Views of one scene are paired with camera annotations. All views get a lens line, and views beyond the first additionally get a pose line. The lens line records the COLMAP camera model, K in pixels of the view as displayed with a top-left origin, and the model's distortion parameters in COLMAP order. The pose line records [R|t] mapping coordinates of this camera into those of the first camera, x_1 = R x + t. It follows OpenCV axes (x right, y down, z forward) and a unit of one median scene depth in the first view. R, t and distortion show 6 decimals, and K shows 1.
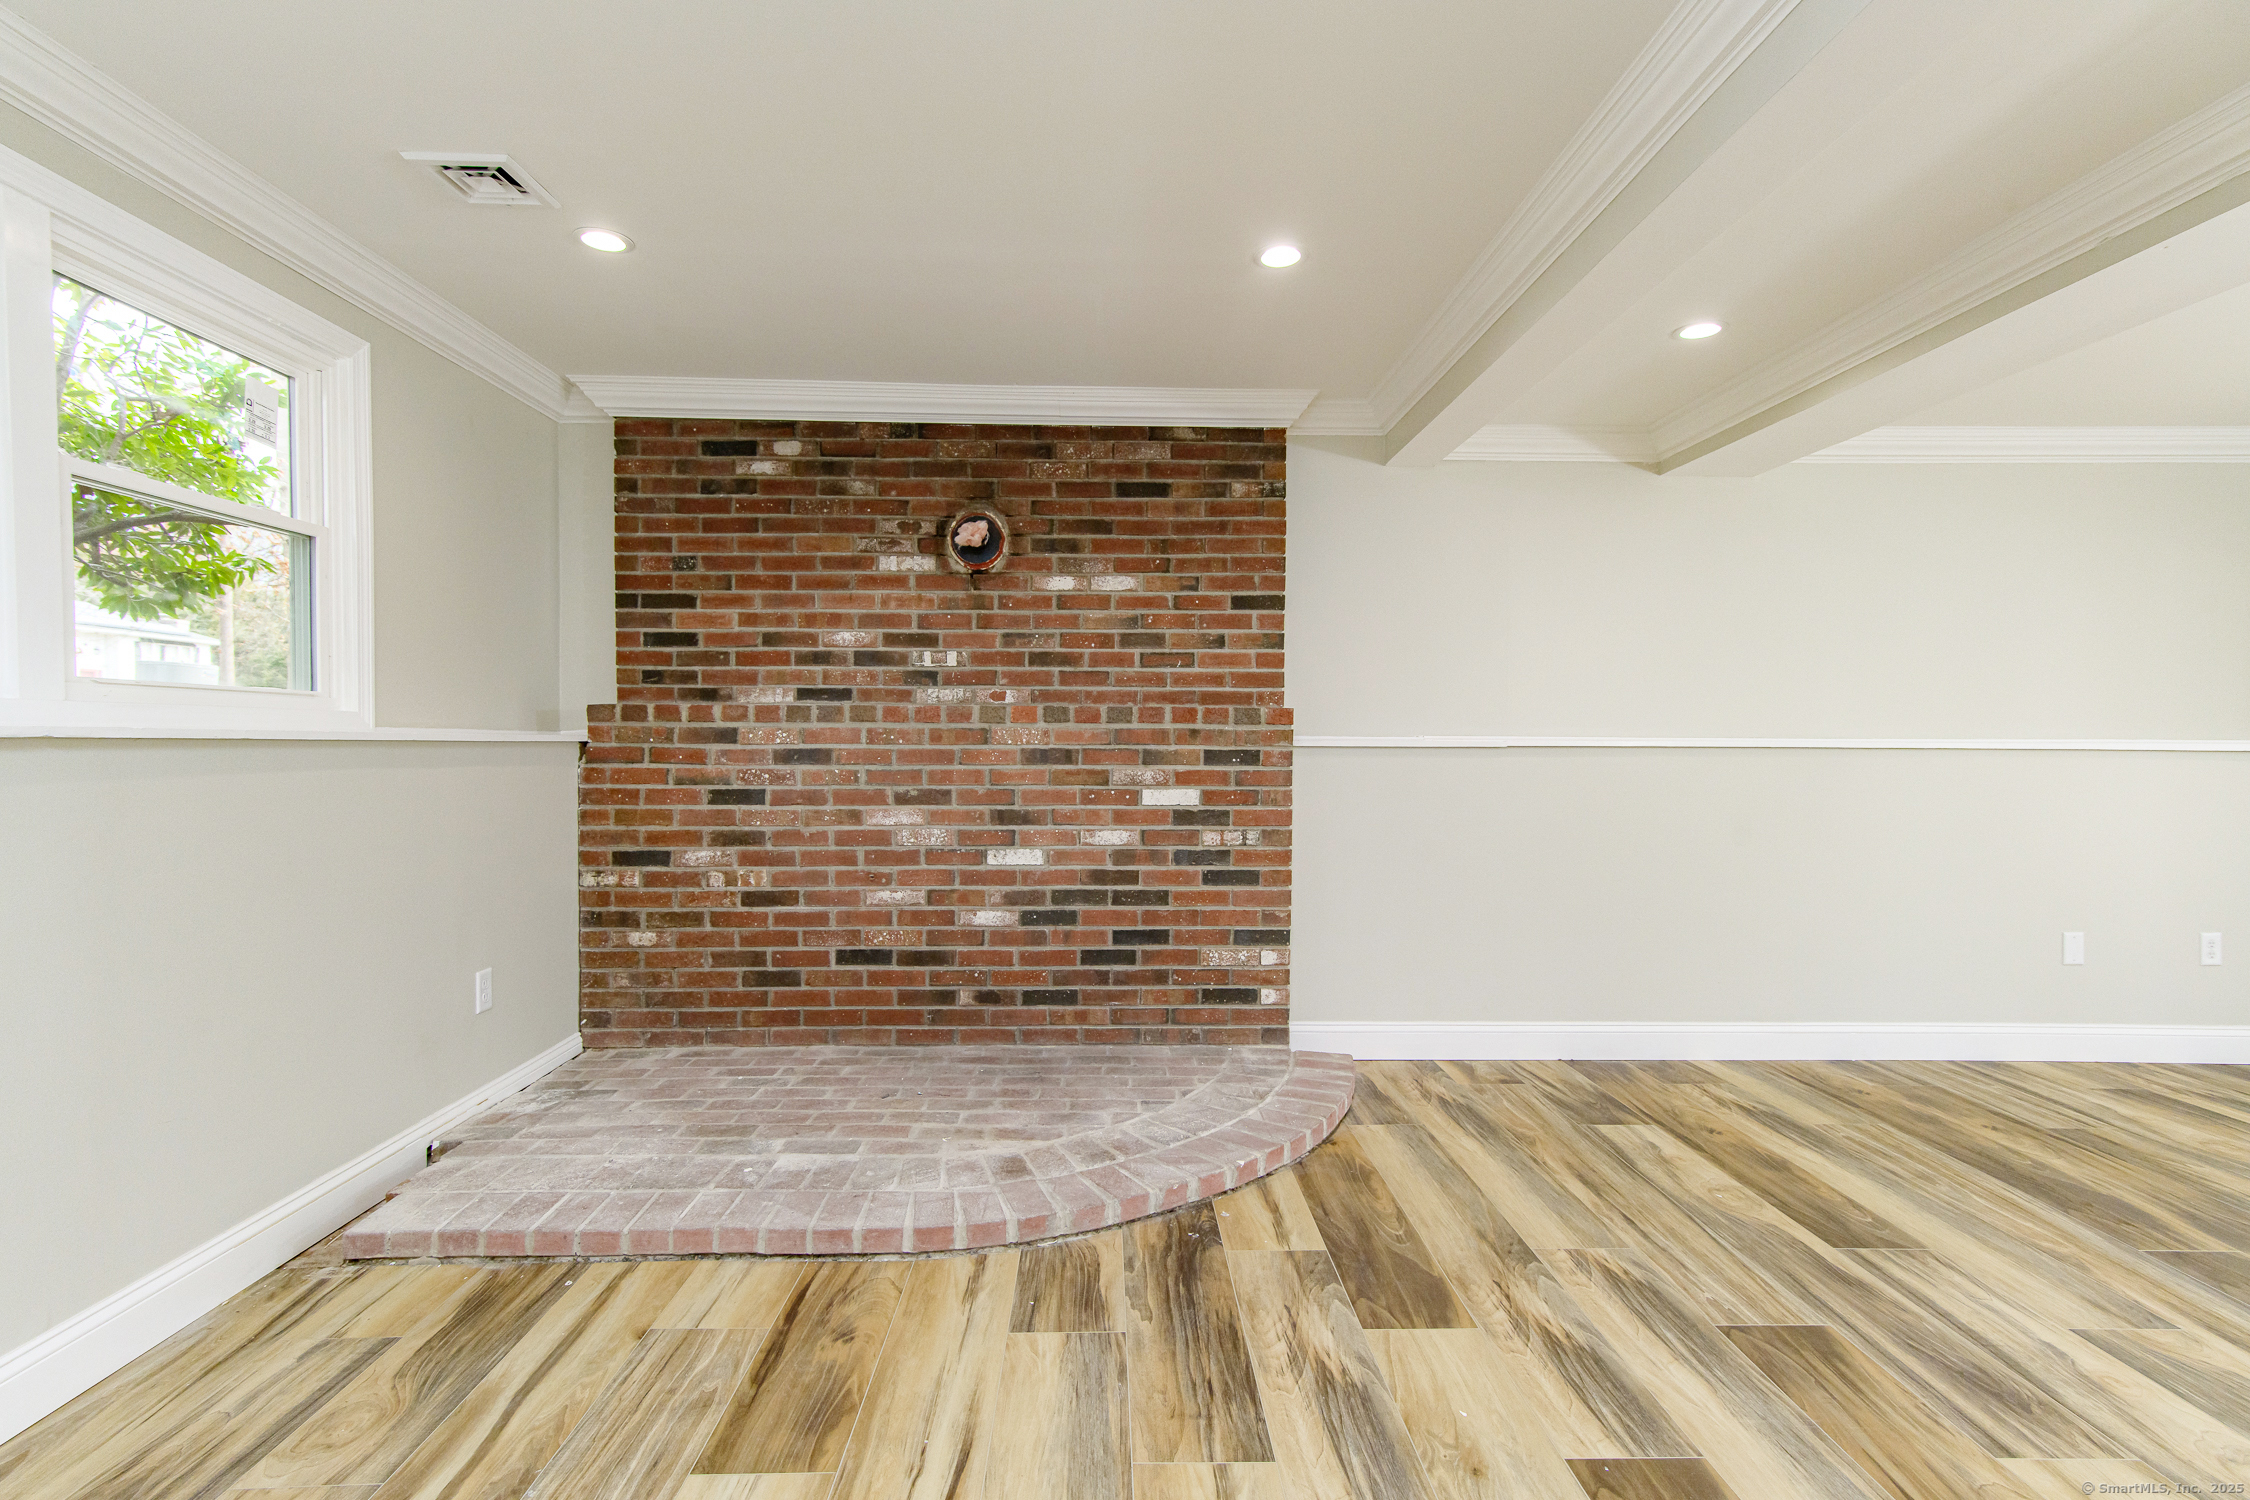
lens RADIAL K [[1076.4, 0, 1125.0], [0, 1076.4, 750.0], [0, 0, 1]] dist [0.002283, 0.000343]
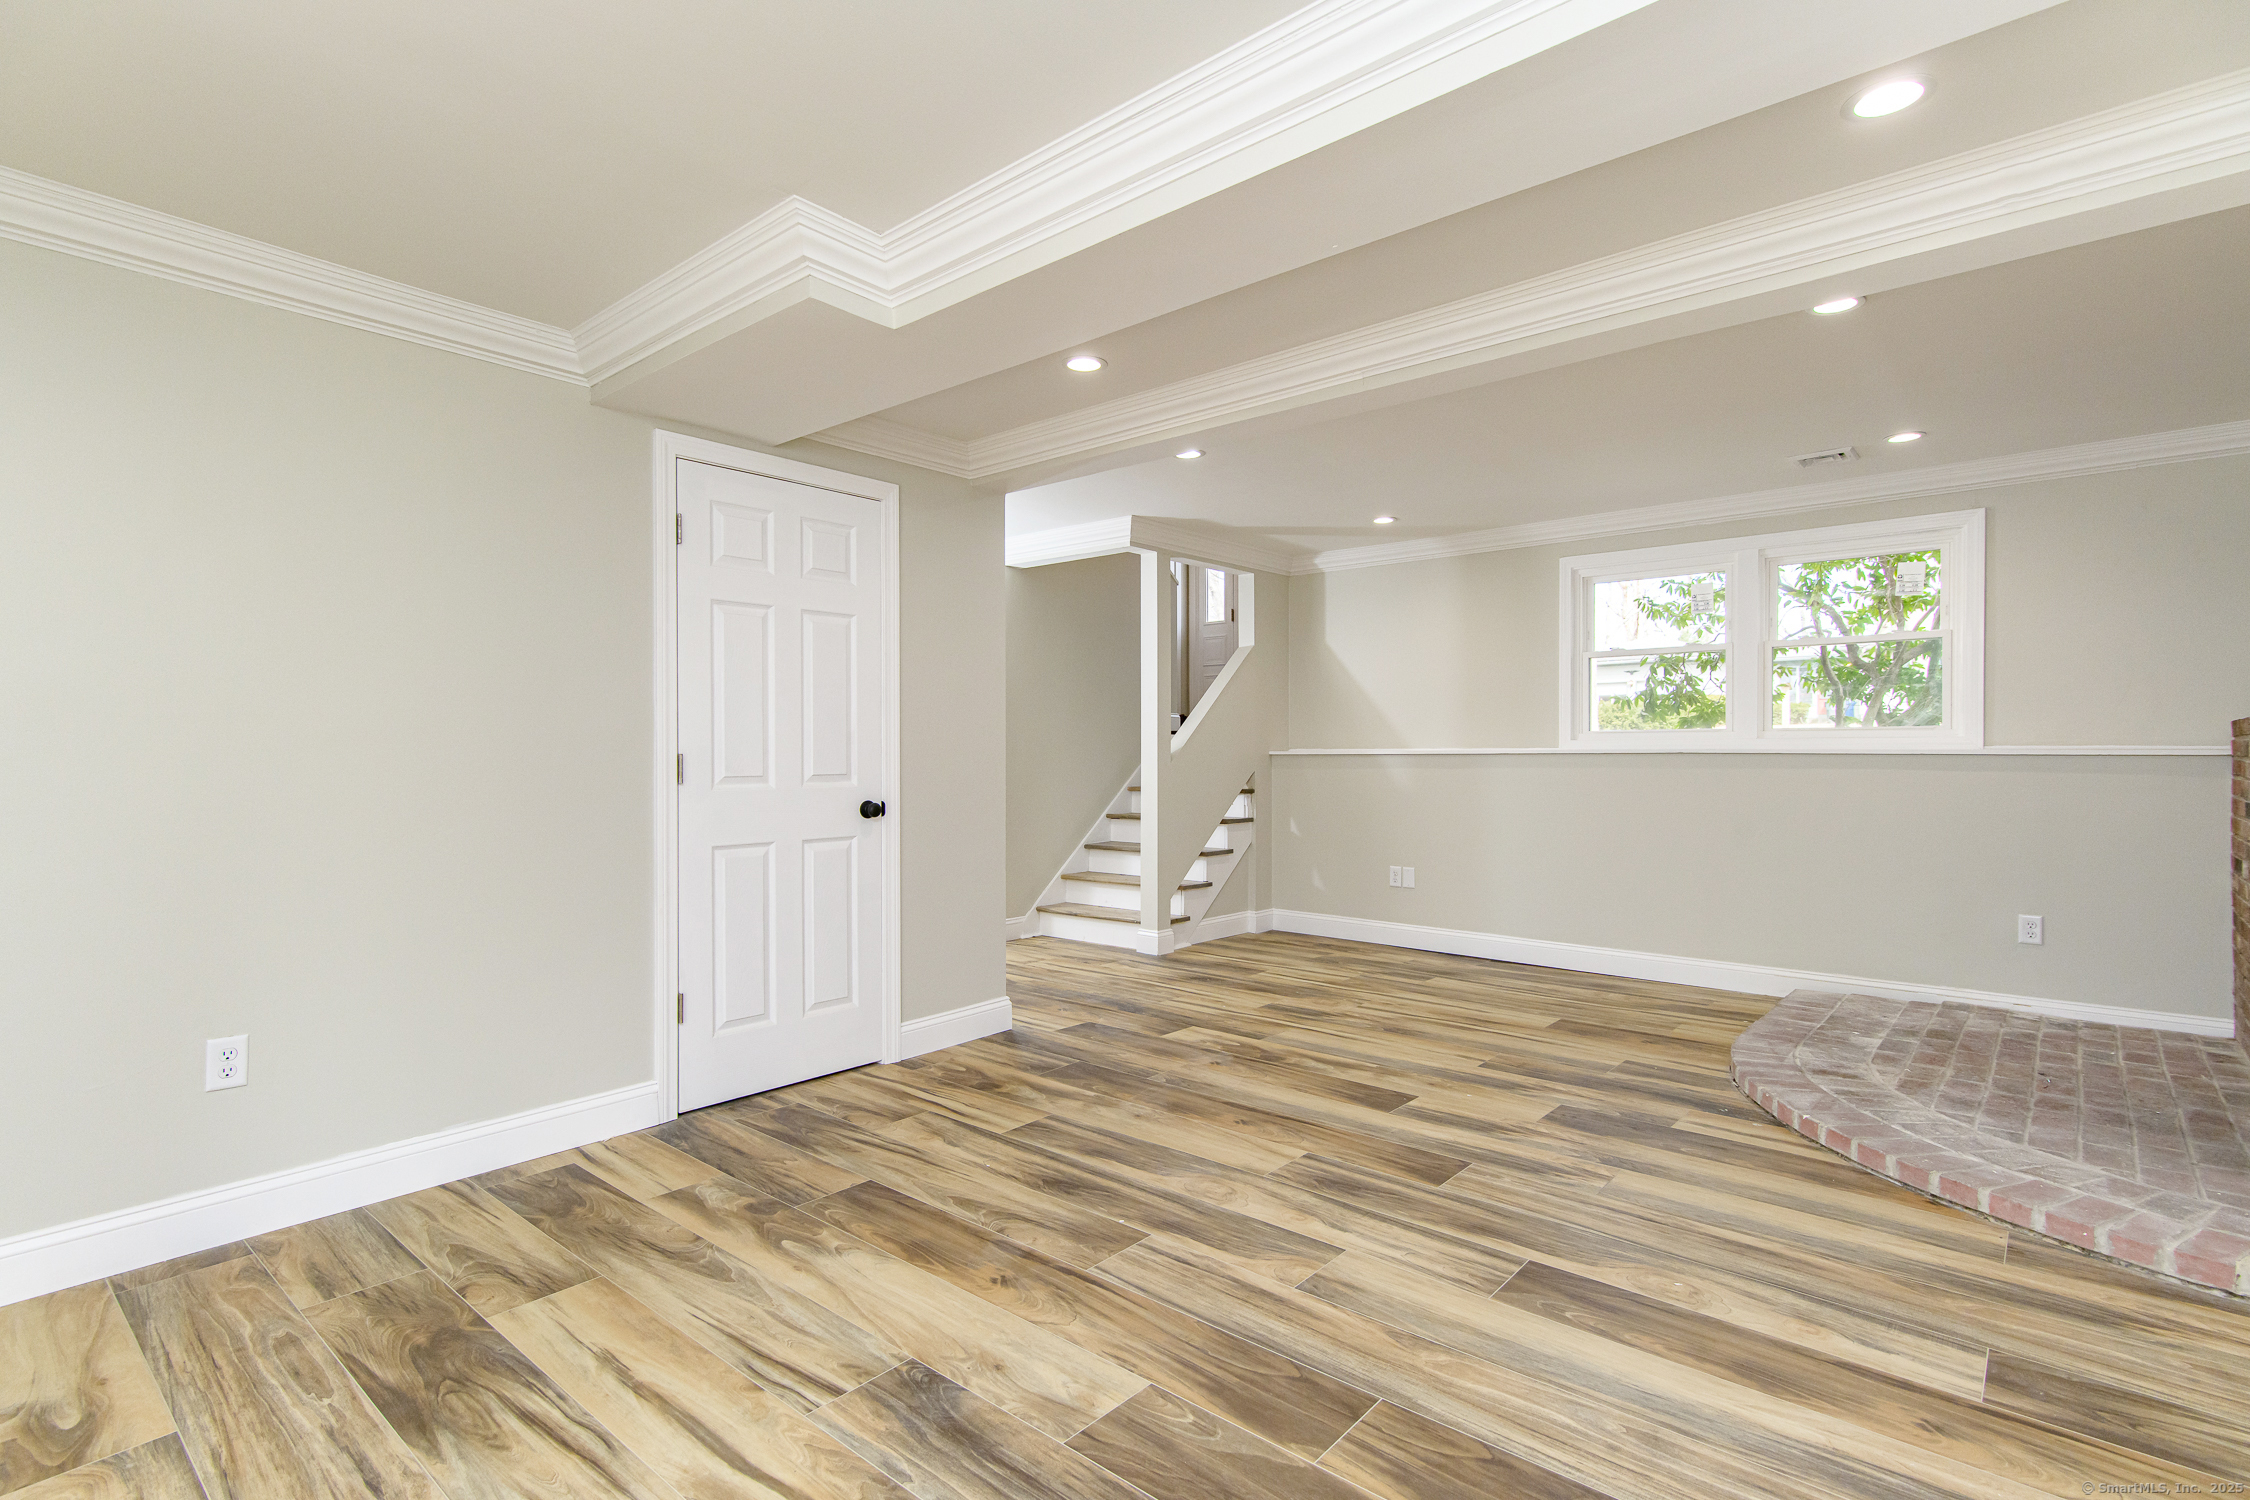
lens RADIAL K [[1049.7, 0, 1132.7], [0, 1049.7, 758.3], [0, 0, 1]] dist [0.001550, 0.000388]
pose [[-0.664959, 0.000617, -0.746880, 1.593689], [-0.006983, 0.999951, 0.007043, -0.006286], [0.746847, 0.009899, -0.664922, 1.338502]]
